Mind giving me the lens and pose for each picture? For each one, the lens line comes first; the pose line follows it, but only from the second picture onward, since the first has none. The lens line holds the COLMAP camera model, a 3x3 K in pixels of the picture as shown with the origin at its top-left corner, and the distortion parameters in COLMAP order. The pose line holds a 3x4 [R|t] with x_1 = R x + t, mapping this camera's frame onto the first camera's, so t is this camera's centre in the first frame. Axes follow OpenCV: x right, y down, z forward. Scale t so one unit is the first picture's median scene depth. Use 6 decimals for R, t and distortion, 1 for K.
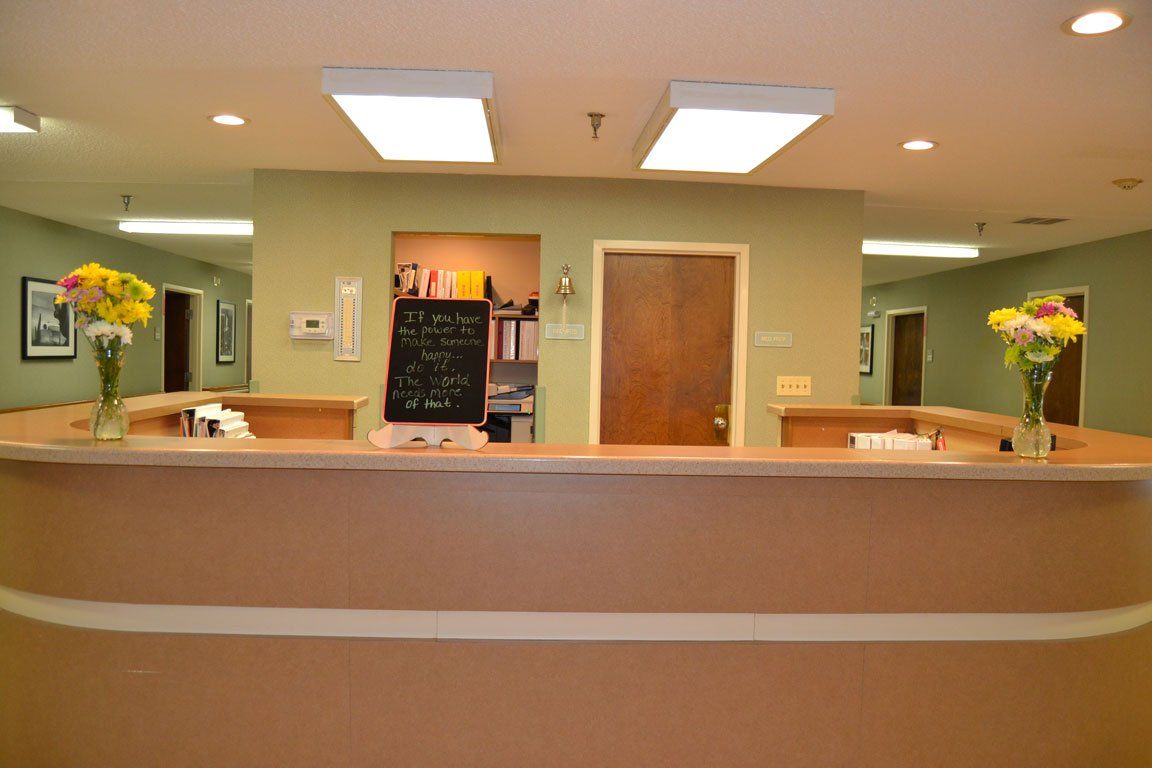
lens RADIAL K [[924.5, 0, 576.0], [0, 924.5, 384.0], [0, 0, 1]] dist [-0.072076, 0.060306]
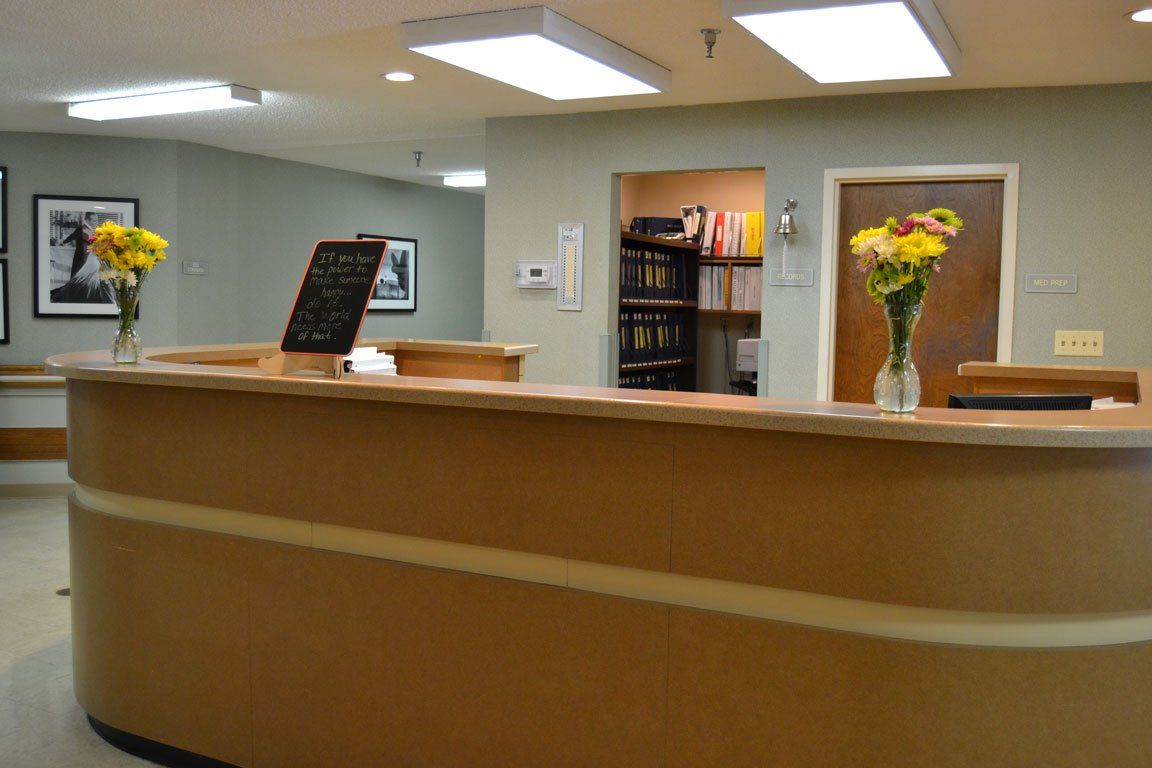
lens RADIAL K [[1084.3, 0, 576.0], [0, 1084.3, 384.0], [0, 0, 1]] dist [-0.031367, 0.004450]
pose [[0.878204, 0.031293, -0.477261, 0.304292], [-0.016427, 0.999242, 0.035292, 0.011579], [0.478004, -0.023153, 0.878052, 0.002640]]
